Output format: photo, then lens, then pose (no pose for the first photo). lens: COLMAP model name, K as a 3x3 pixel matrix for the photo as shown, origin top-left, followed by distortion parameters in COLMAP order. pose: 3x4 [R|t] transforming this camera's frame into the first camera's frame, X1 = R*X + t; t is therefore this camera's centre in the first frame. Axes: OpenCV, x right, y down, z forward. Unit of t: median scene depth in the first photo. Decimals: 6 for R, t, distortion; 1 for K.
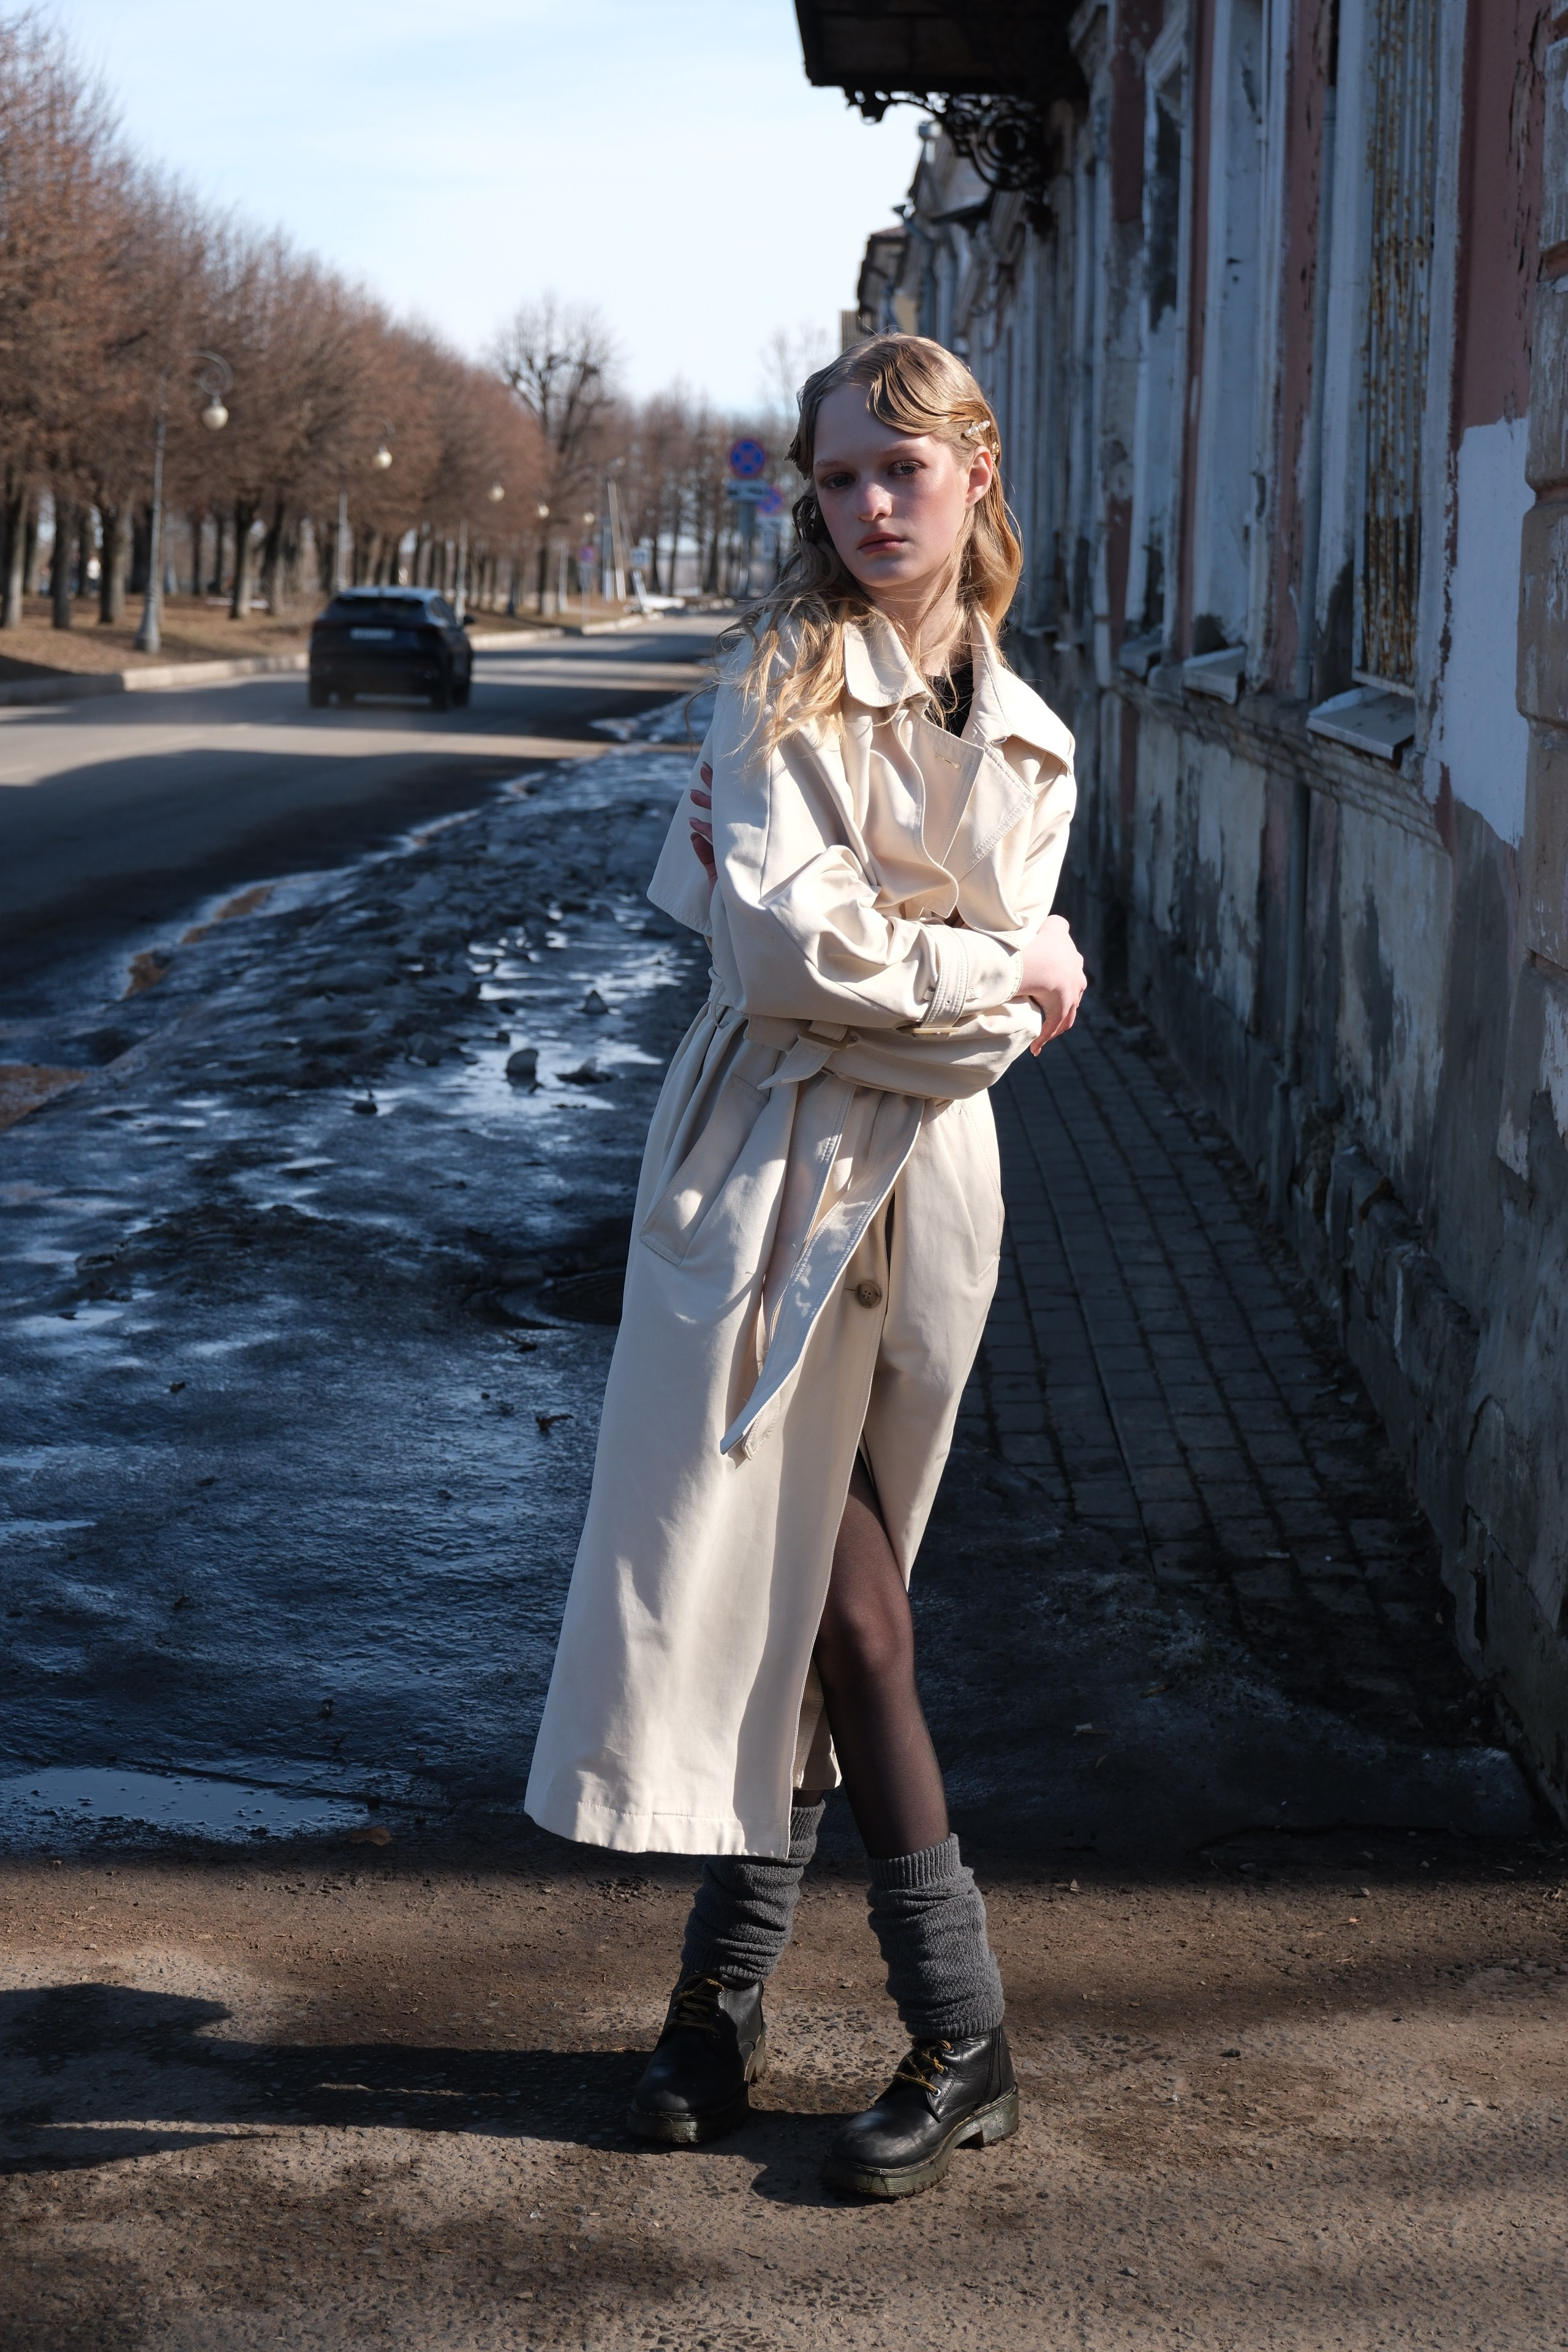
lens RADIAL K [[3729.5, 0, 784.0], [0, 3729.5, 1176.0], [0, 0, 1]] dist [0.012220, 0.067286]
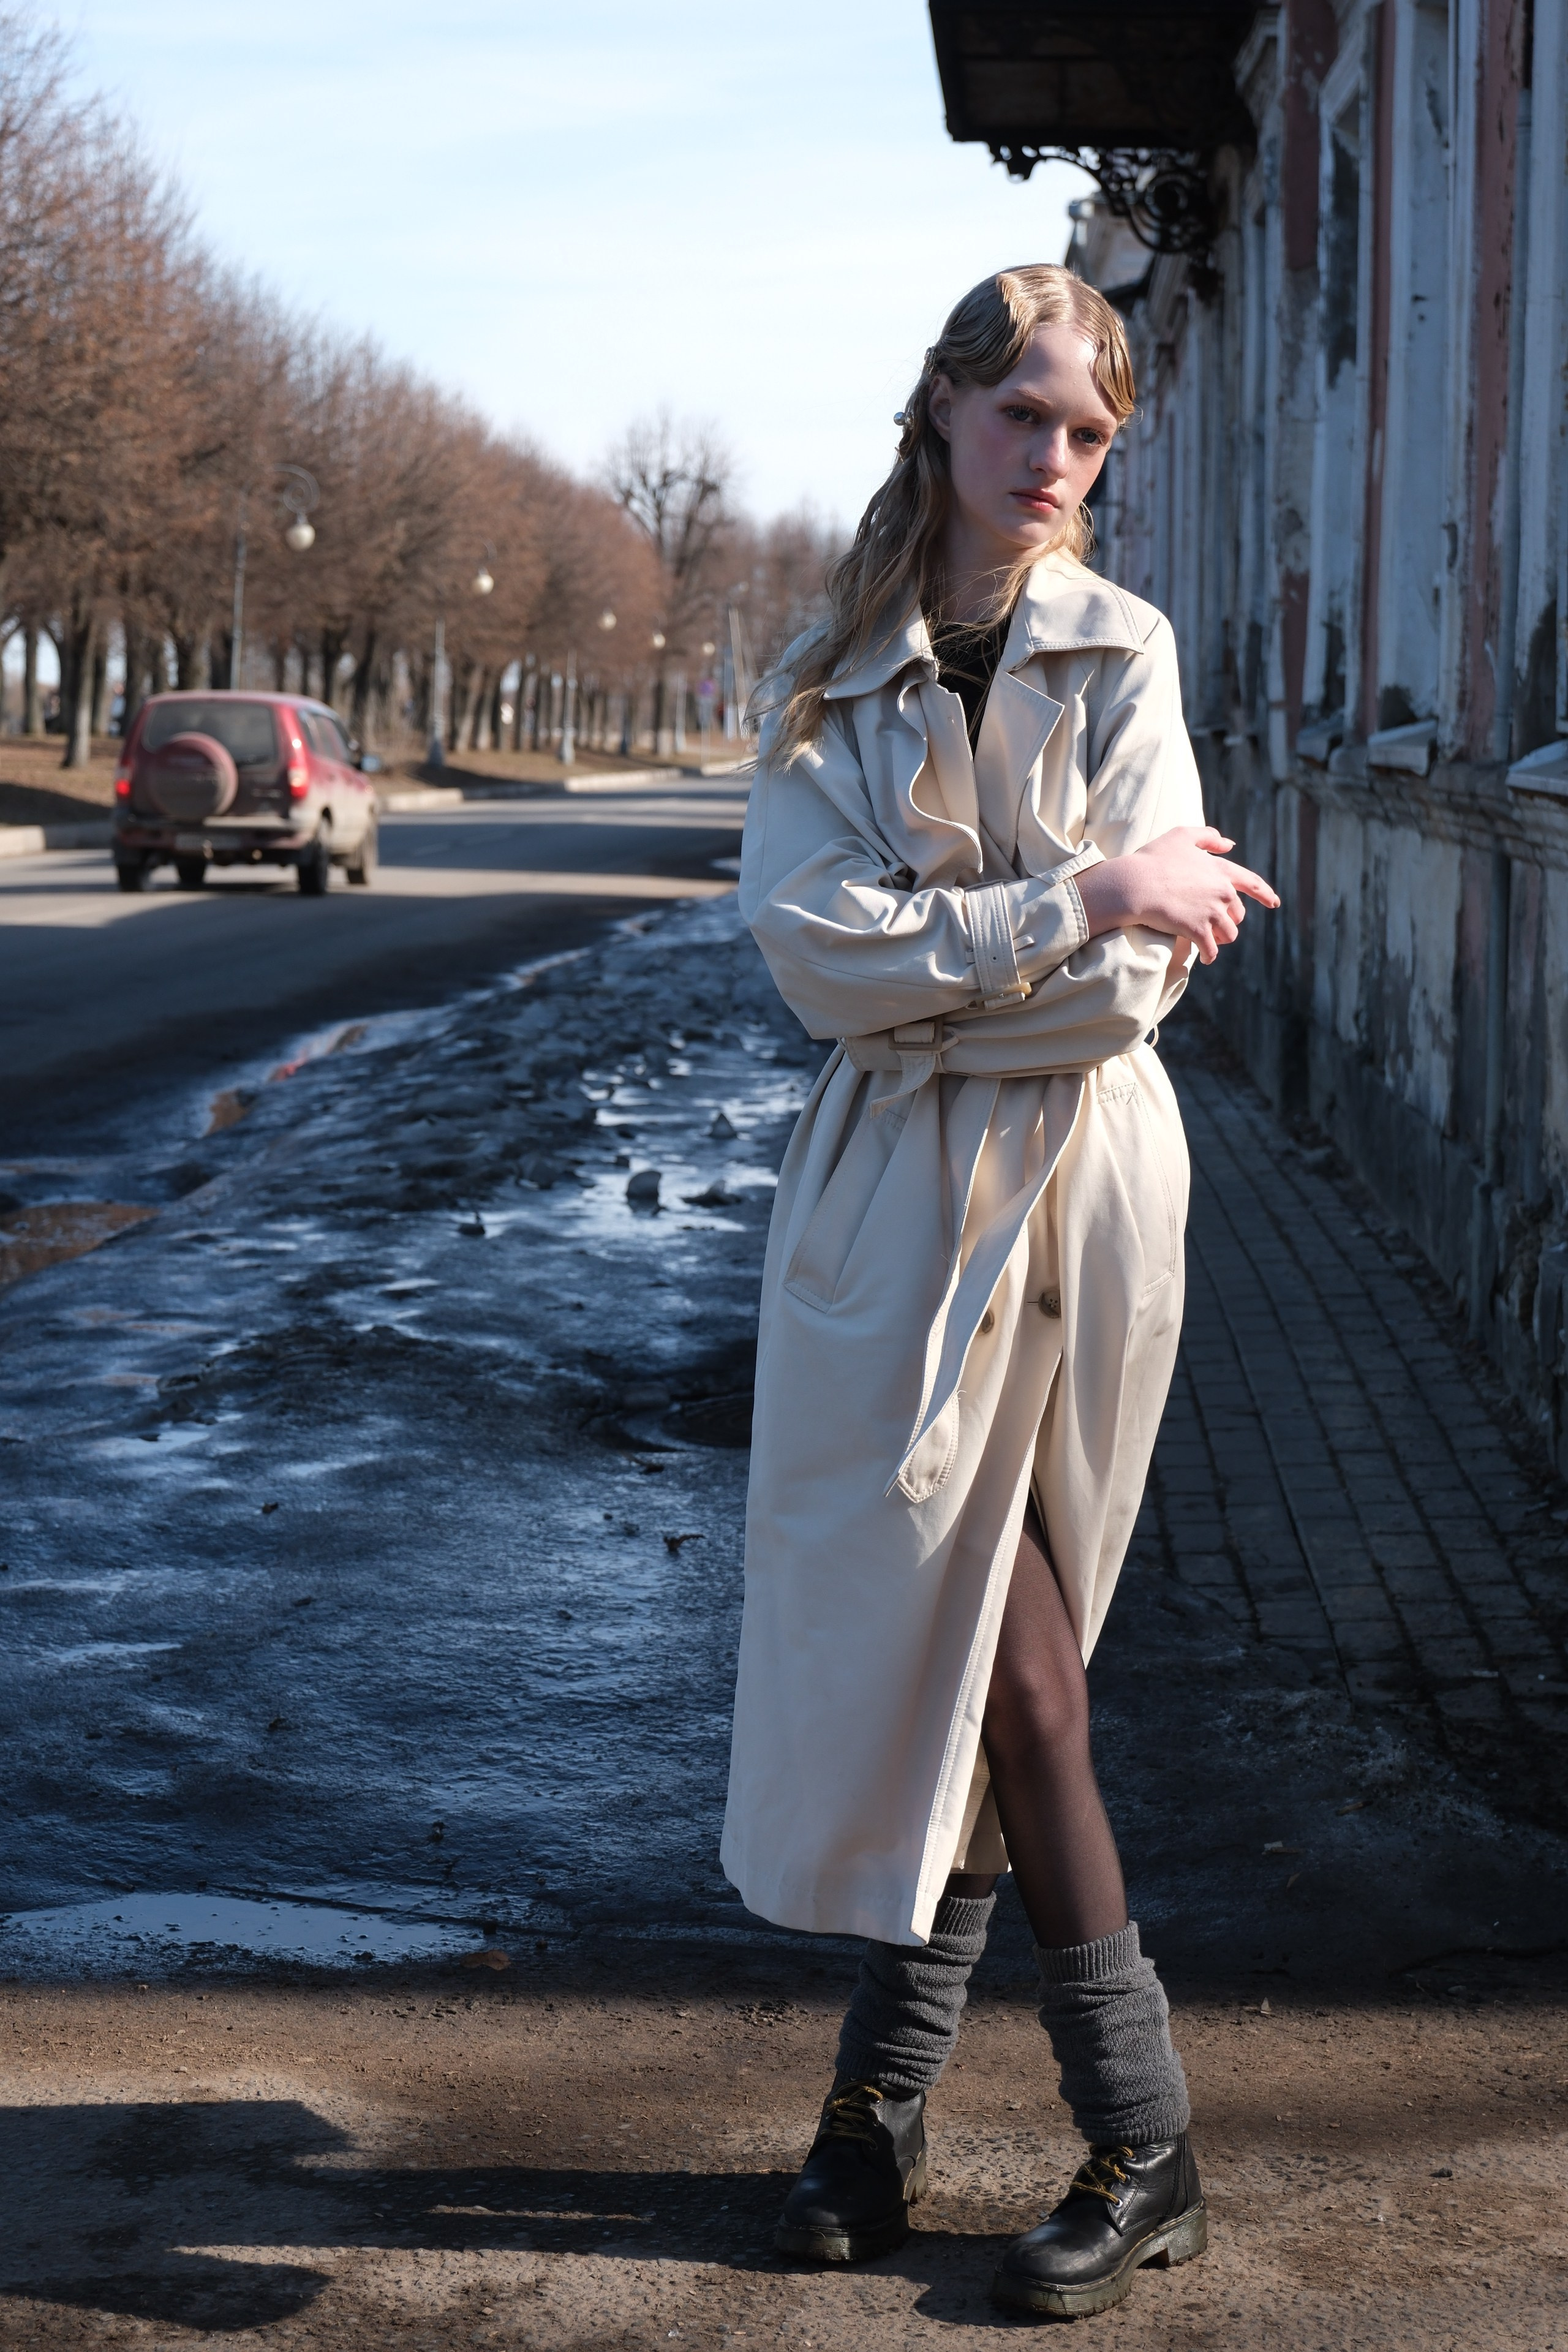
lens RADIAL K [[4117.5, 0, 847.5], [0, 4117.5, 1256.5], [0, 0, 1]] dist [0.027299, -0.036785]
pose [[0.999800, -0.006162, -0.019042, -0.001499], [0.005588, 0.999533, -0.030050, 0.017907], [0.019218, 0.029938, 0.999367, -0.002285]]
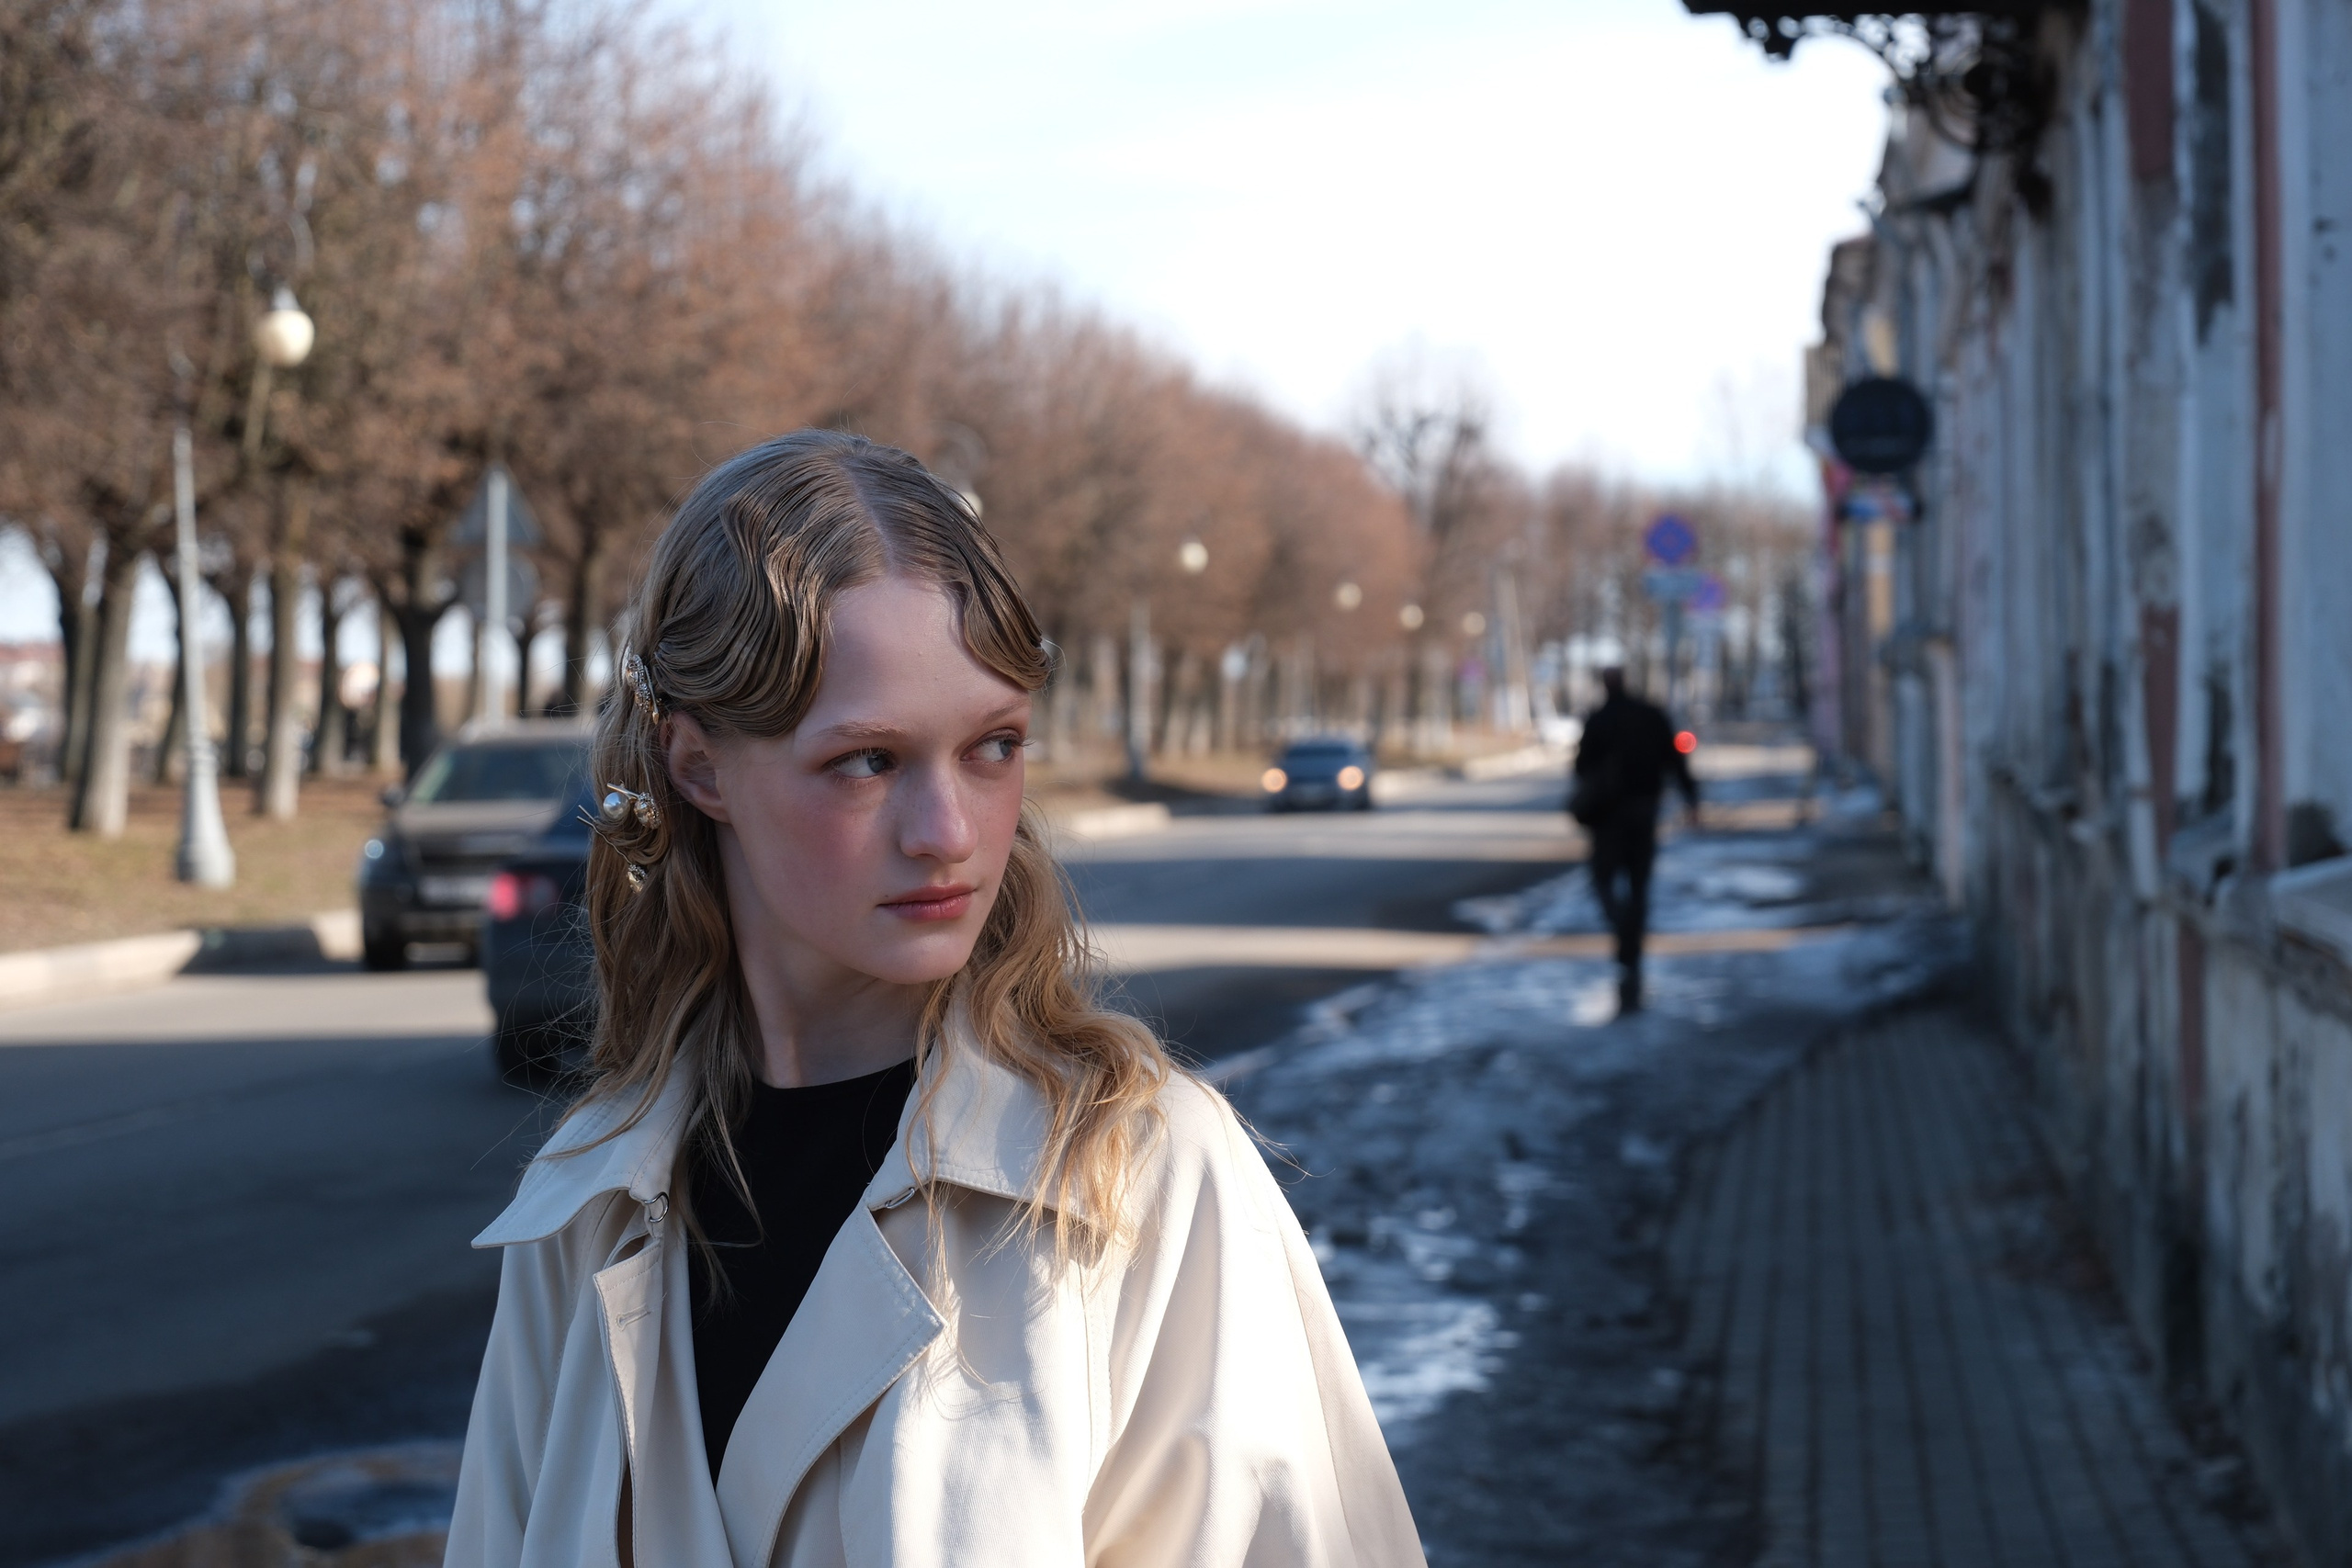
lens RADIAL K [[4881.2, 0, 1275.3], [0, 4881.2, 782.7], [0, 0, 1]] dist [-0.014347, 0.012697]
pose [[0.994764, -0.029230, -0.097933, 0.025323], [0.015240, 0.989941, -0.140657, -0.045712], [0.101060, 0.138428, 0.985203, 0.211294]]
